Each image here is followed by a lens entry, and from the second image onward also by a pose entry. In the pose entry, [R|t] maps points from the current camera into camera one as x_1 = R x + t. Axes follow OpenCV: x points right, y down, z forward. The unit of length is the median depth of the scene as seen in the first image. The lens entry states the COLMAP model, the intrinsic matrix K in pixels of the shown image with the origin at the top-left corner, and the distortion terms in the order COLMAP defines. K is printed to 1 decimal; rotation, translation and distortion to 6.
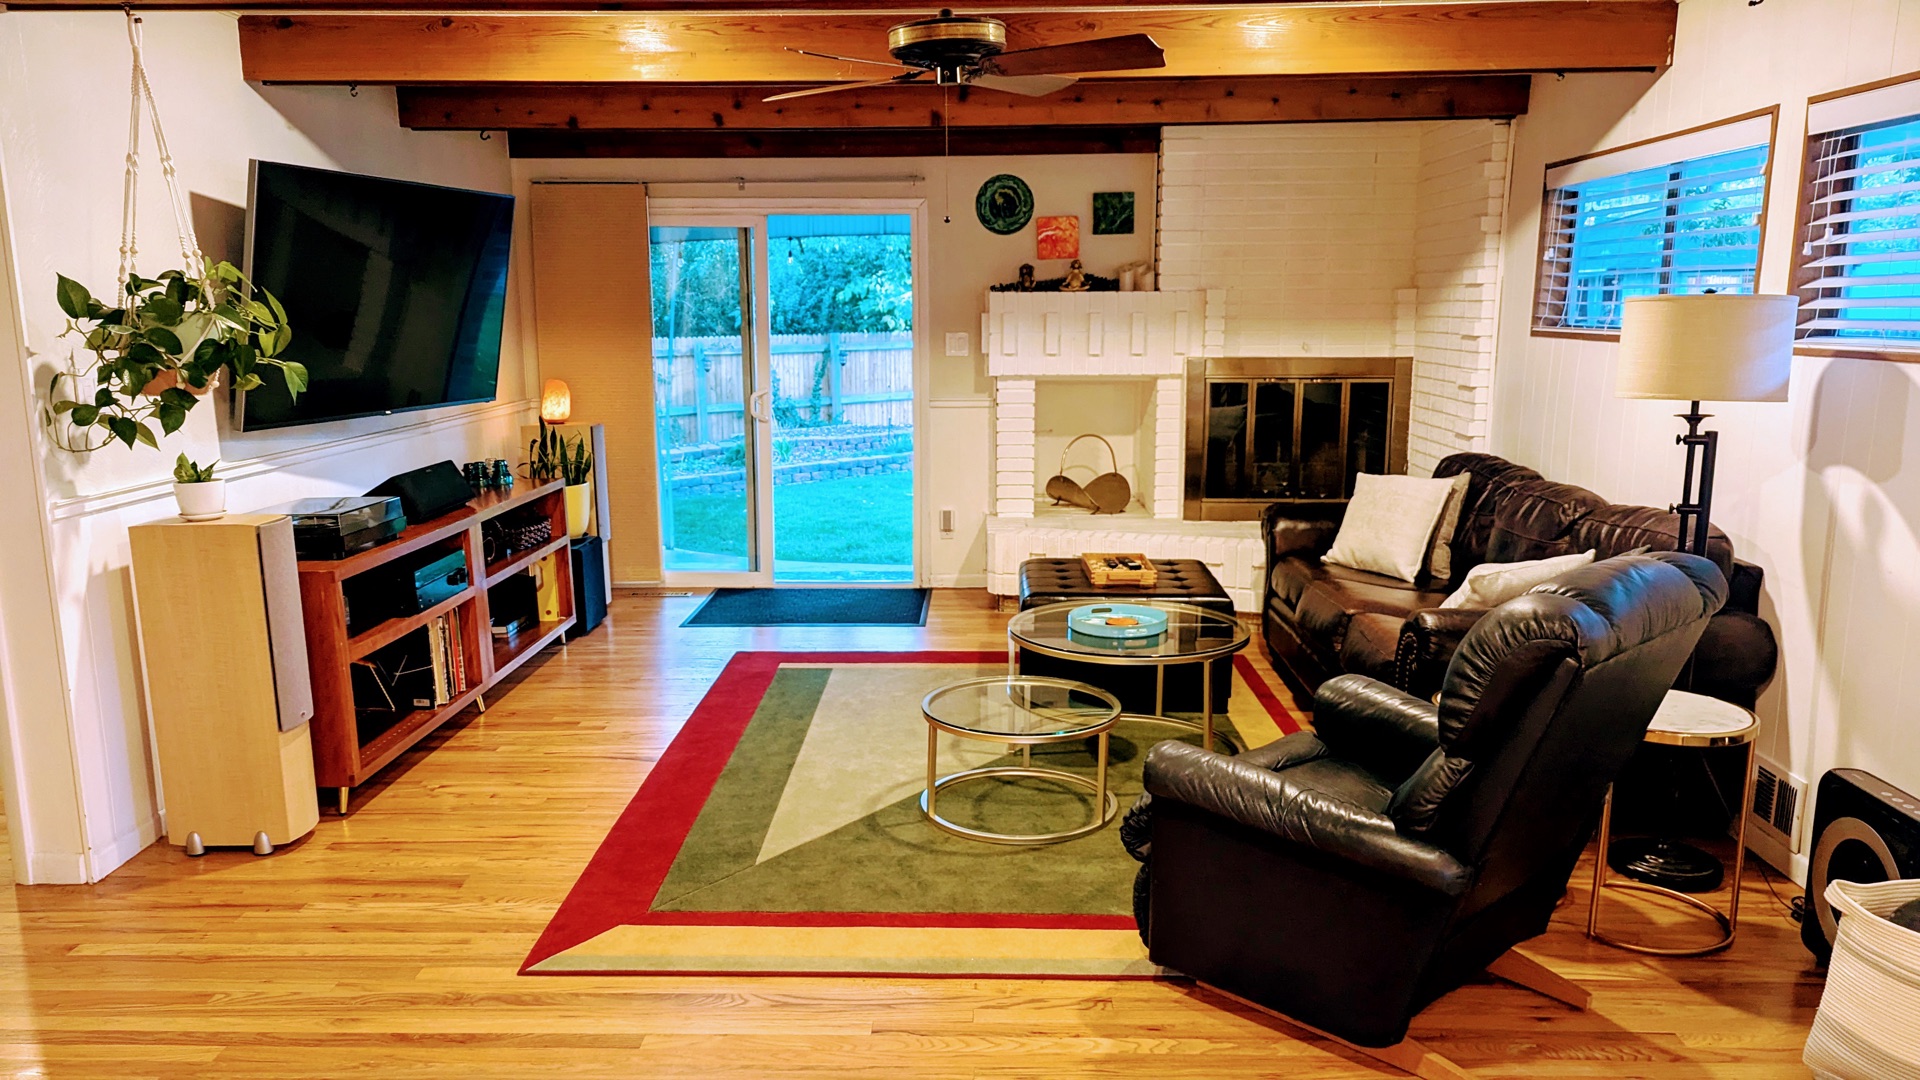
lens RADIAL K [[1354.6, 0, 960.0], [0, 1354.6, 540.0], [0, 0, 1]] dist [0.063402, -0.061099]
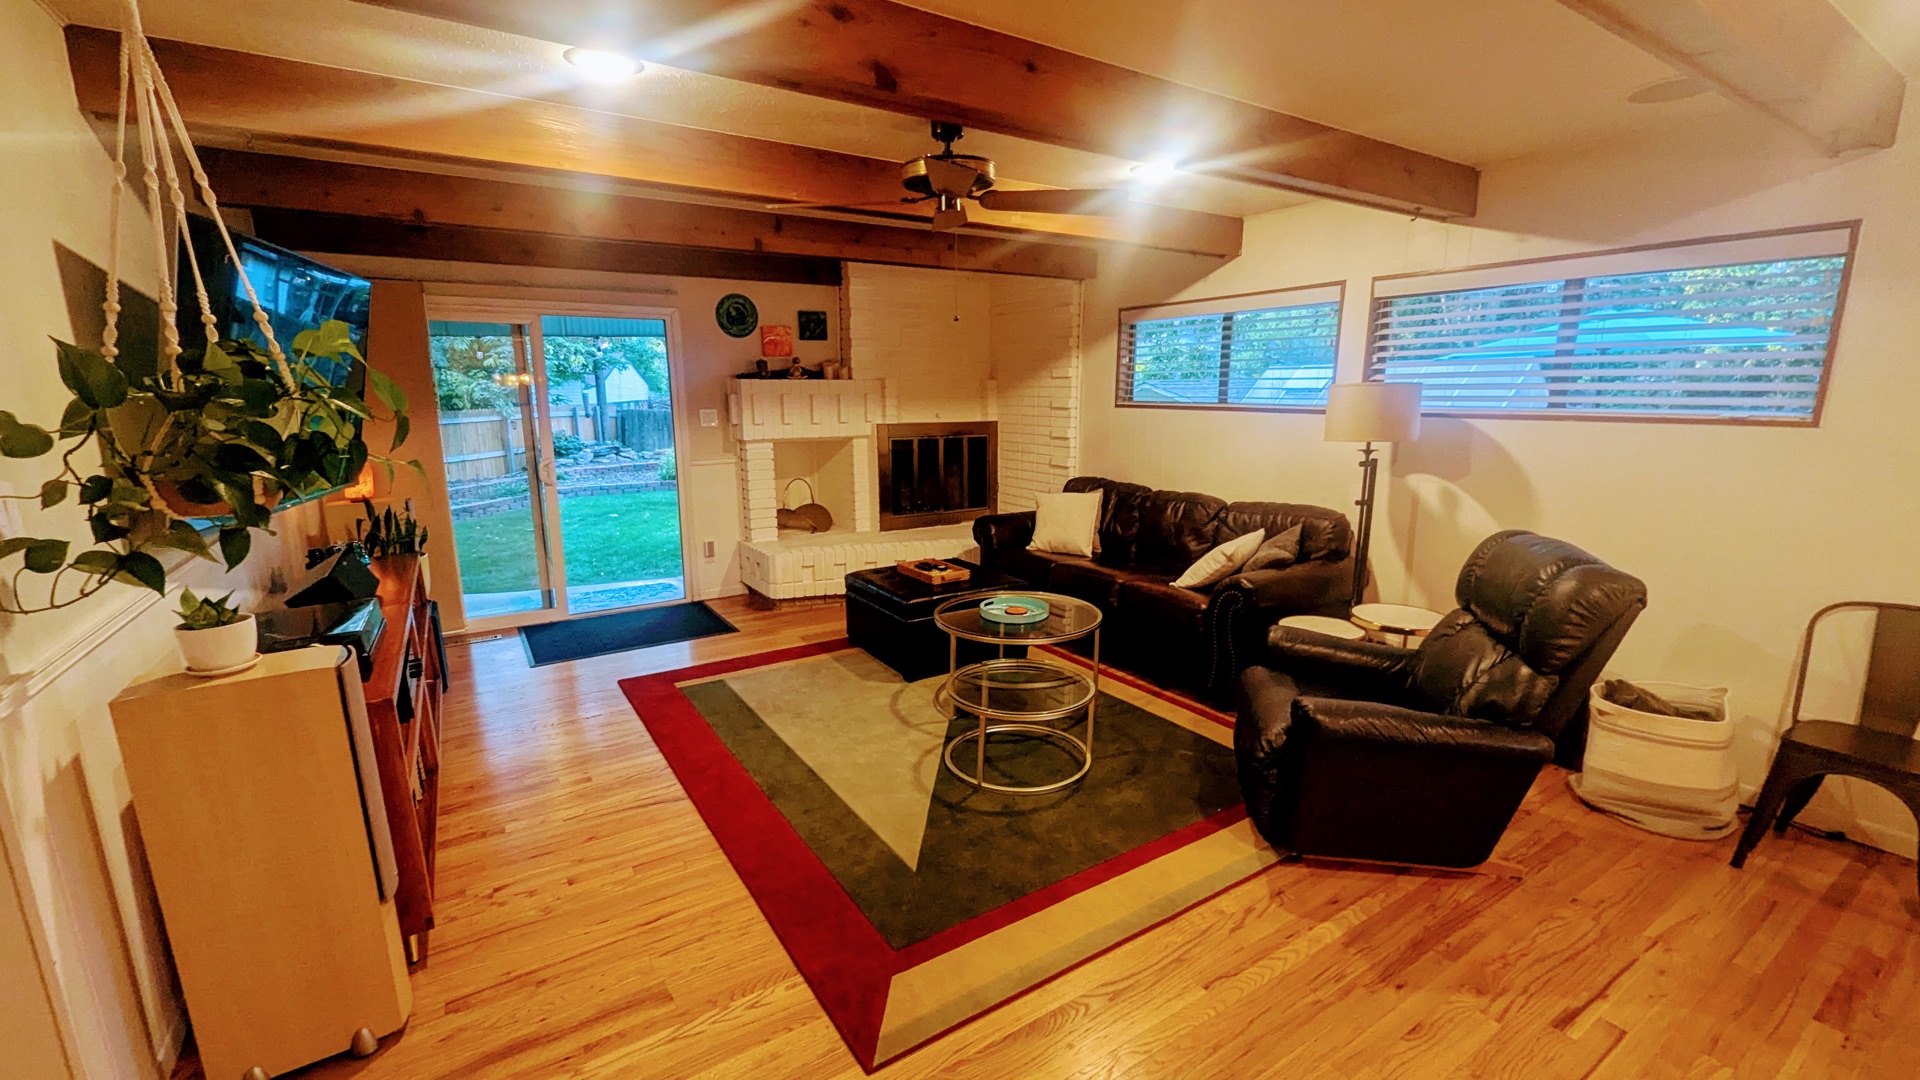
lens RADIAL K [[779.8, 0, 963.2], [0, 779.8, 543.3], [0, 0, 1]] dist [-0.000677, -0.000087]
pose [[0.827570, -0.109219, 0.550636, -0.286940], [0.097215, 0.993954, 0.051044, -0.043881], [-0.552881, 0.011288, 0.833183, 0.267367]]
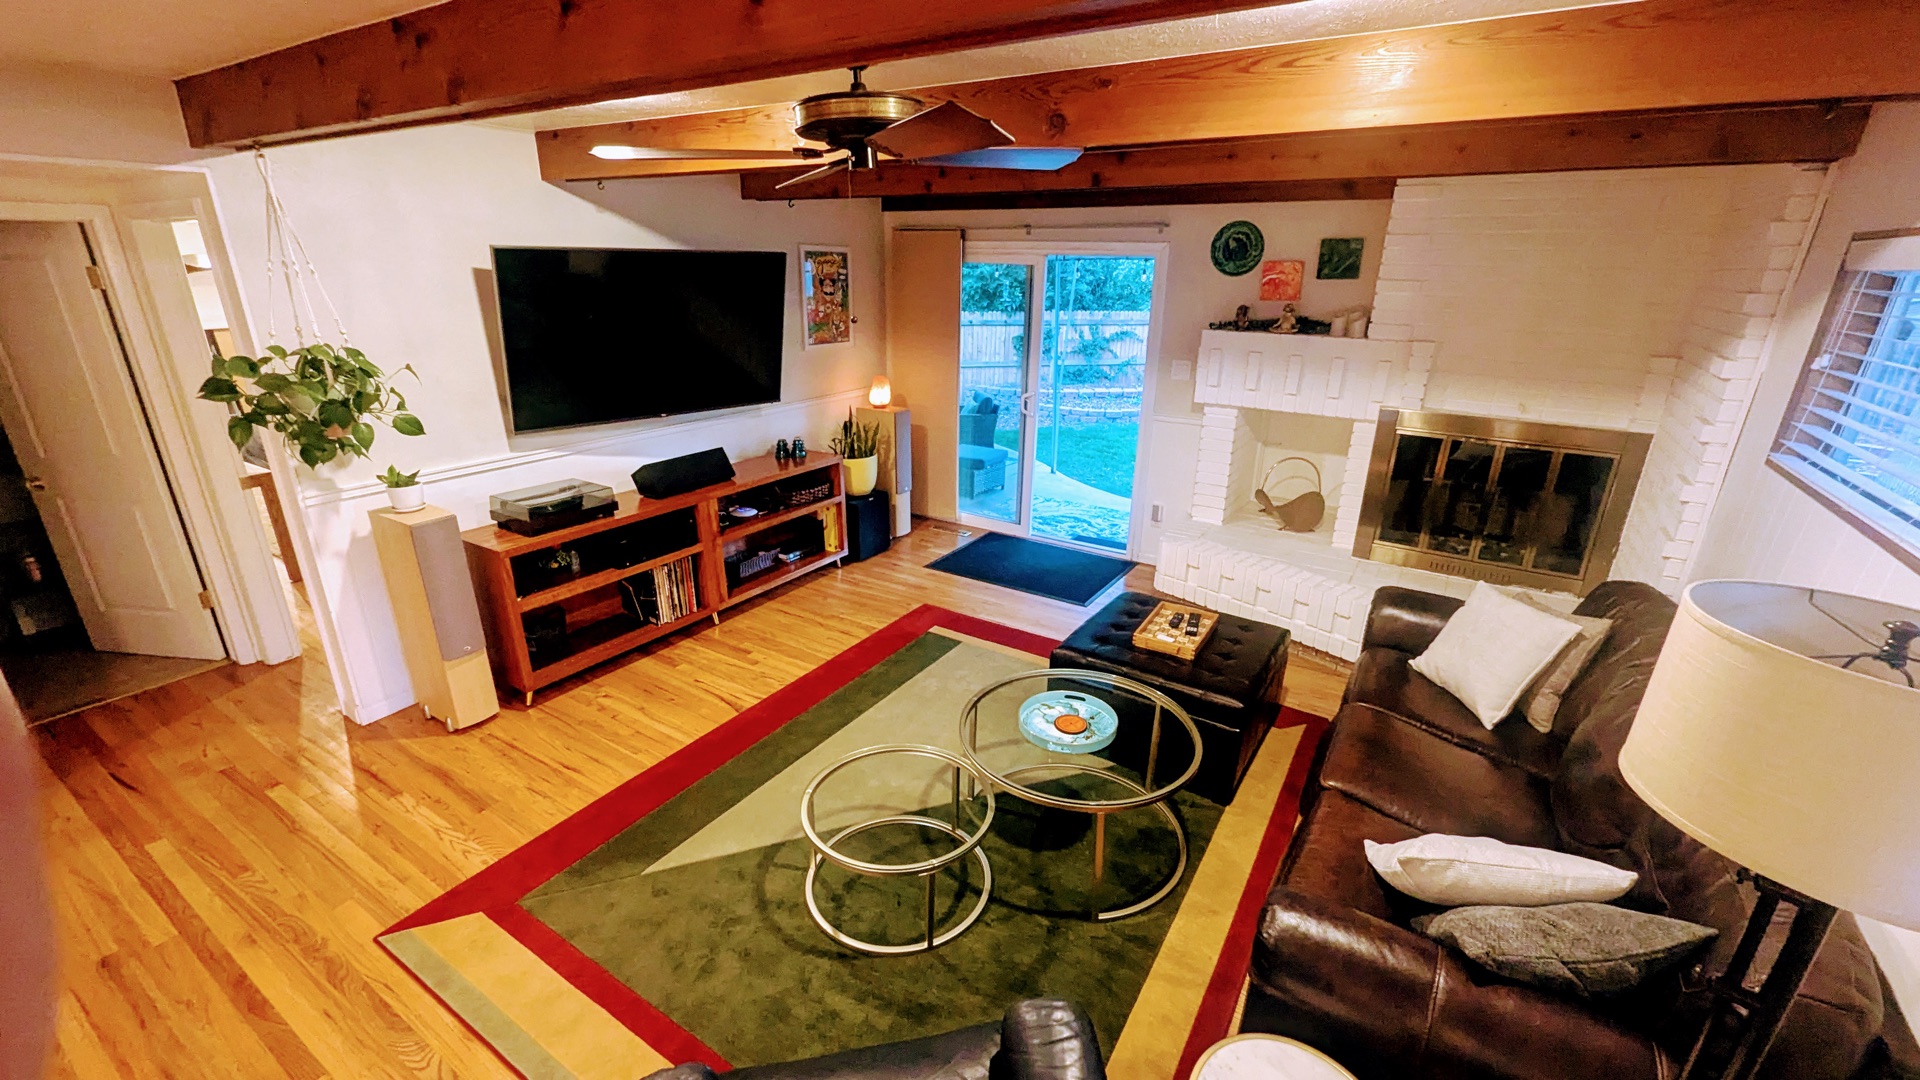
lens RADIAL K [[784.5, 0, 964.9], [0, 784.5, 545.9], [0, 0, 1]] dist [0.001060, -0.001137]
pose [[0.860000, 0.191166, -0.473133, 0.233196], [-0.109080, 0.974615, 0.195515, -0.133129], [0.498499, -0.116534, 0.859022, 0.369162]]
